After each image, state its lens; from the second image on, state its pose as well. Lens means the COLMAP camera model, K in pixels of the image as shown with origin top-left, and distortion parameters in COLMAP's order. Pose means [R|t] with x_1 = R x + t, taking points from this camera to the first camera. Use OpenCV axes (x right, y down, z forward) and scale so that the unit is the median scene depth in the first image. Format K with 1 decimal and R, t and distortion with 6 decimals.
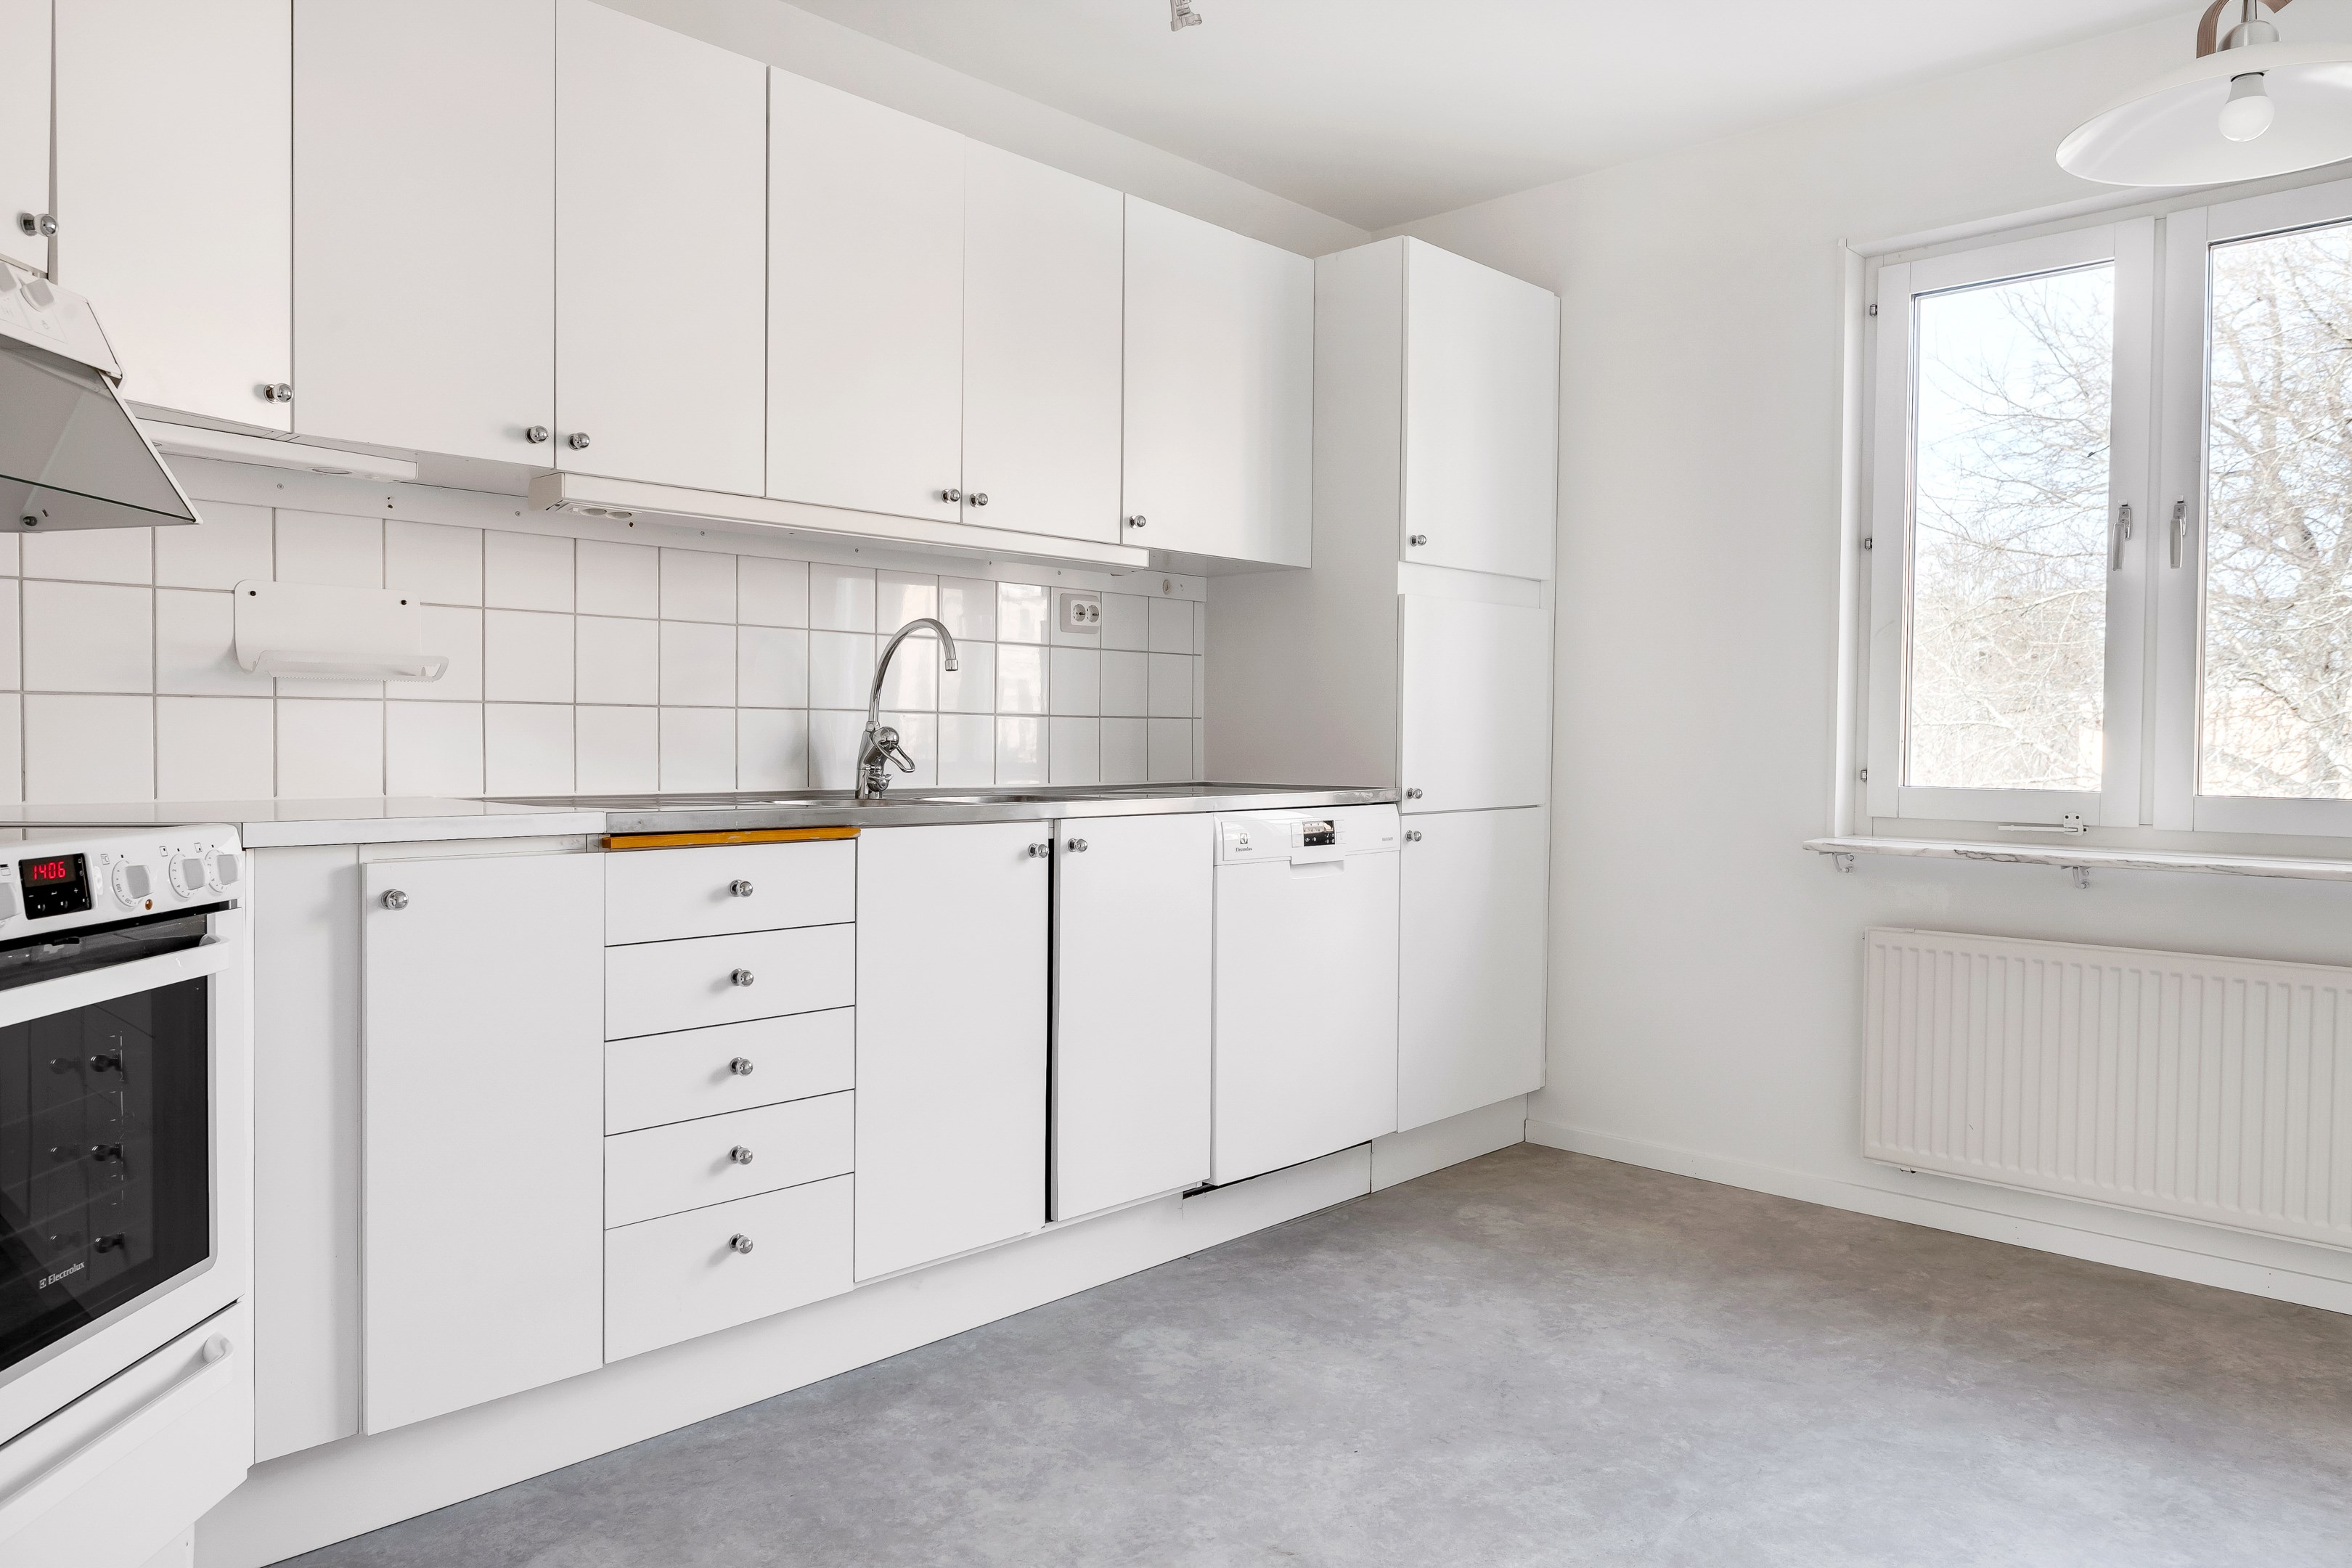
lens RADIAL K [[1555.3, 0, 1182.9], [0, 1555.3, 775.0], [0, 0, 1]] dist [-0.001152, -0.003605]
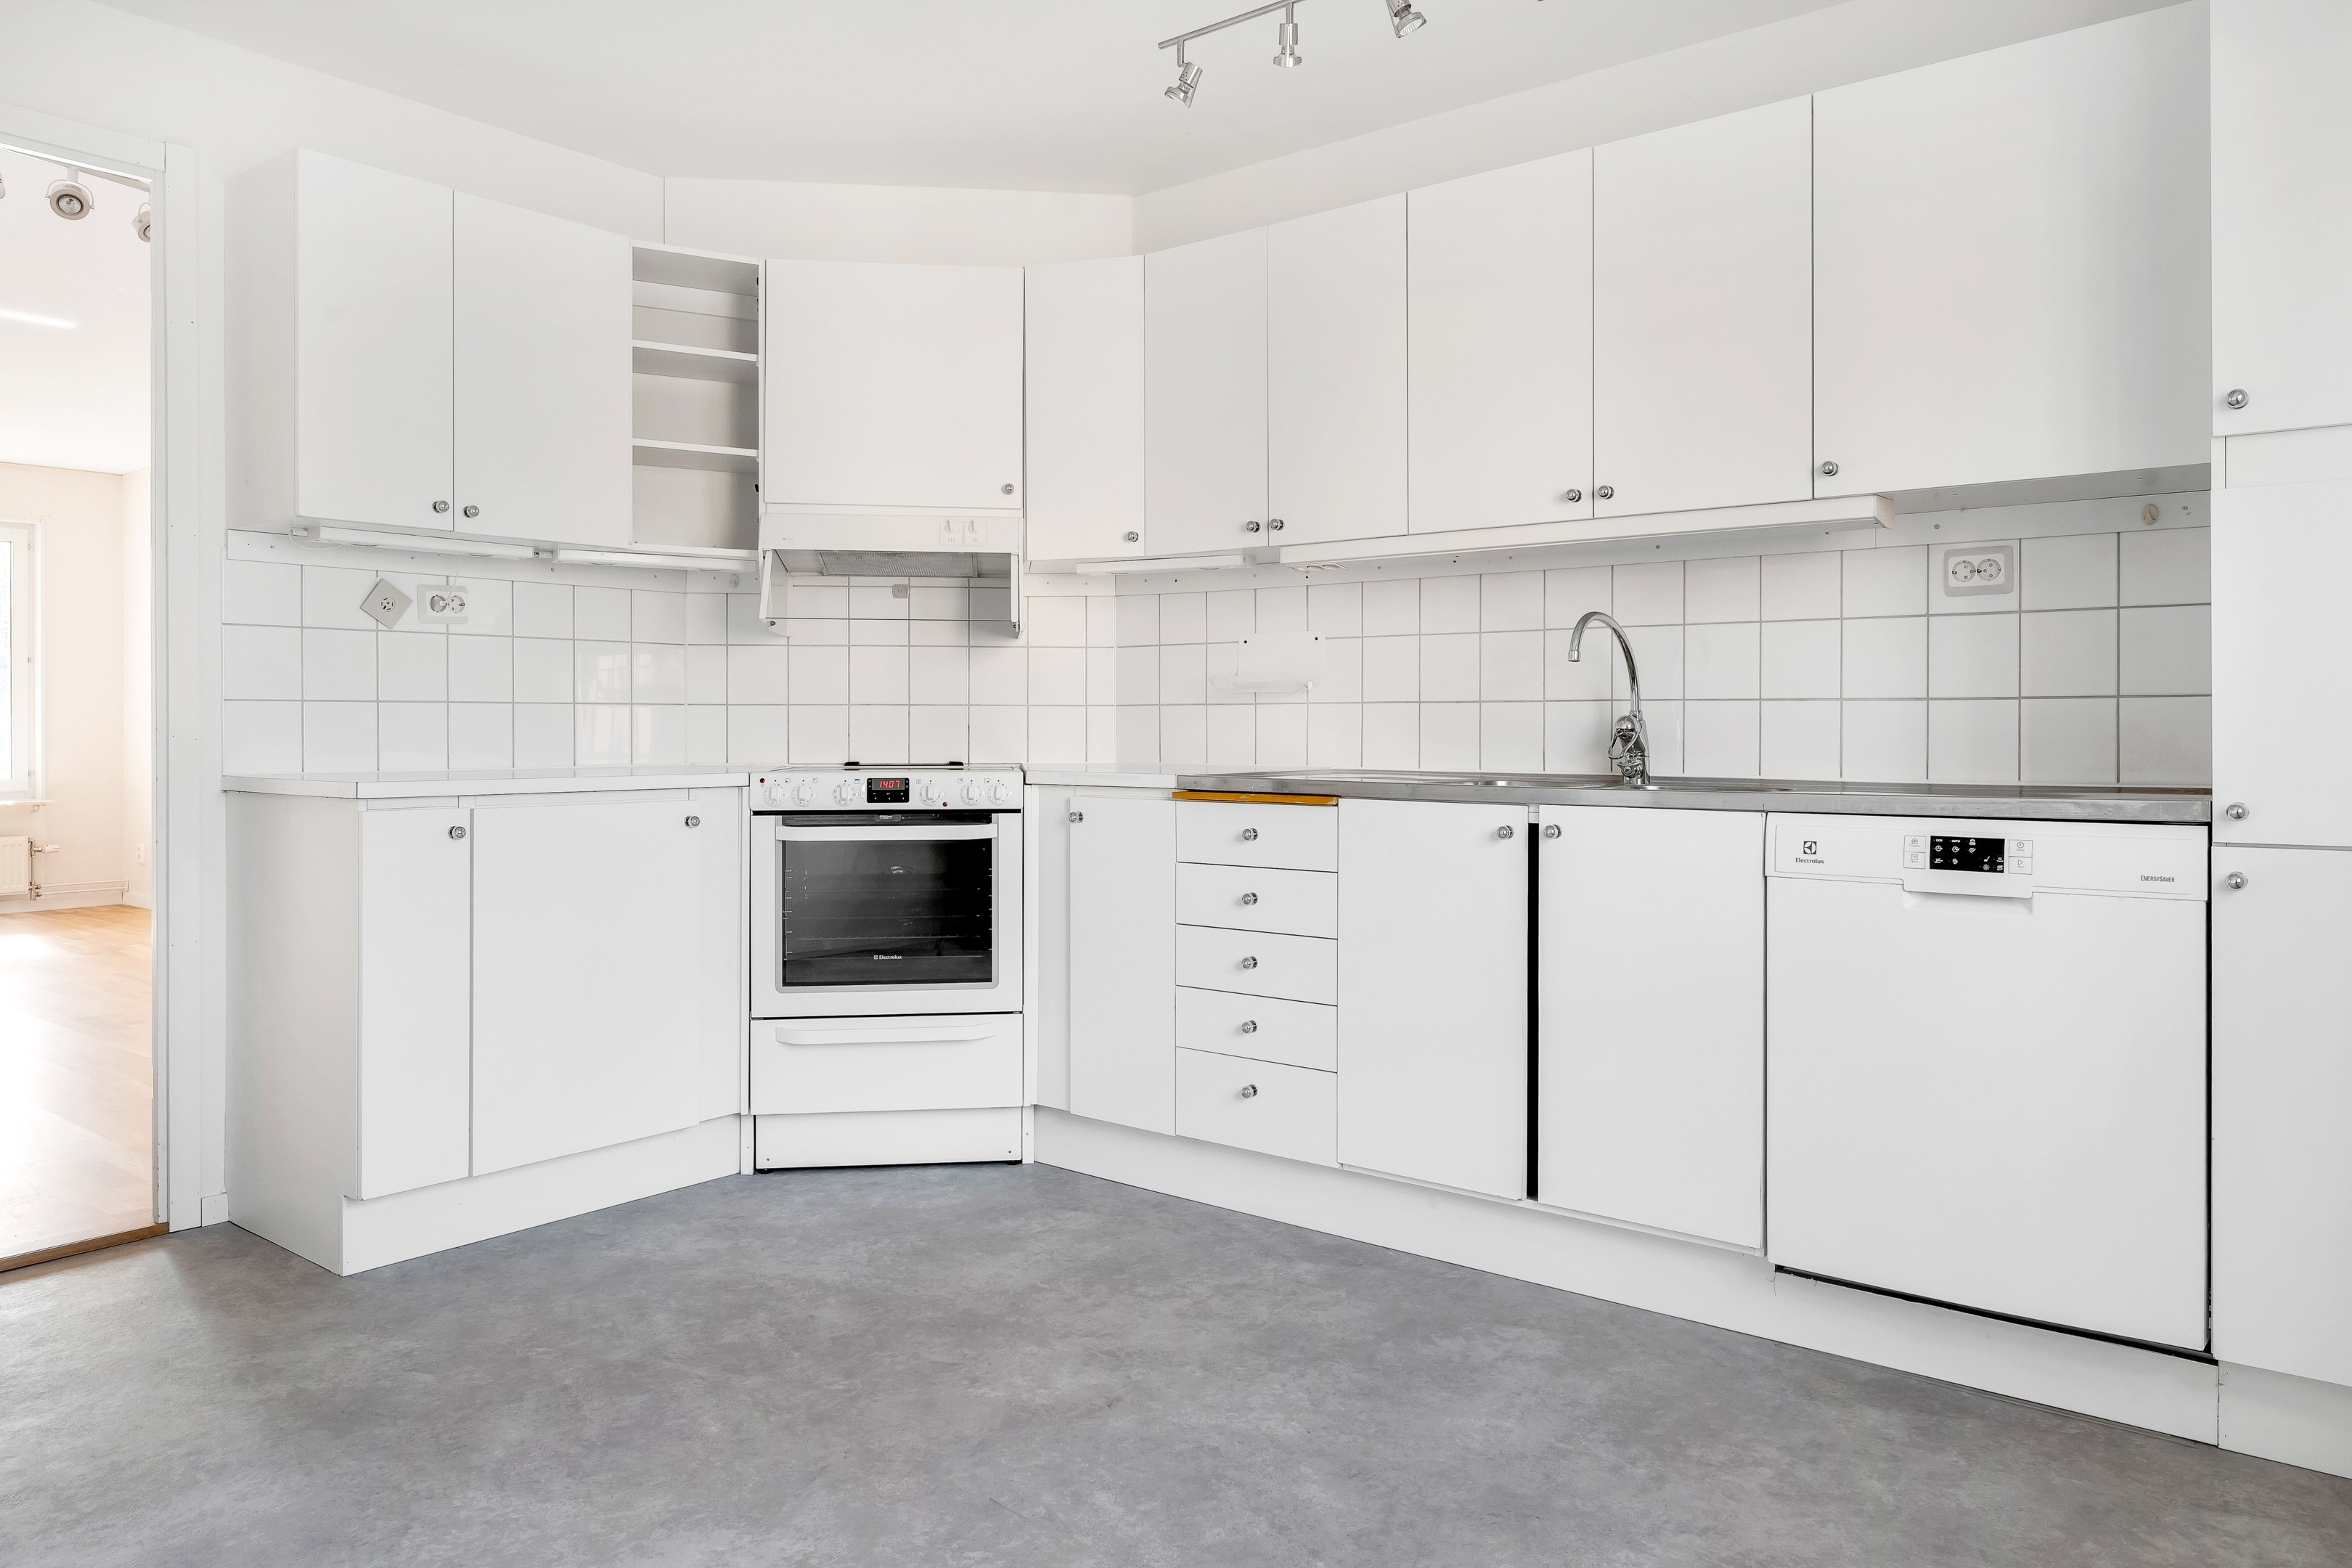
lens RADIAL K [[1568.6, 0, 1201.2], [0, 1568.6, 729.3], [0, 0, 1]] dist [0.001162, -0.004443]
pose [[0.095686, -0.006268, -0.995392, 0.811941], [-0.024013, 0.999675, -0.008603, -0.005671], [0.995122, 0.024726, 0.095505, 0.599270]]
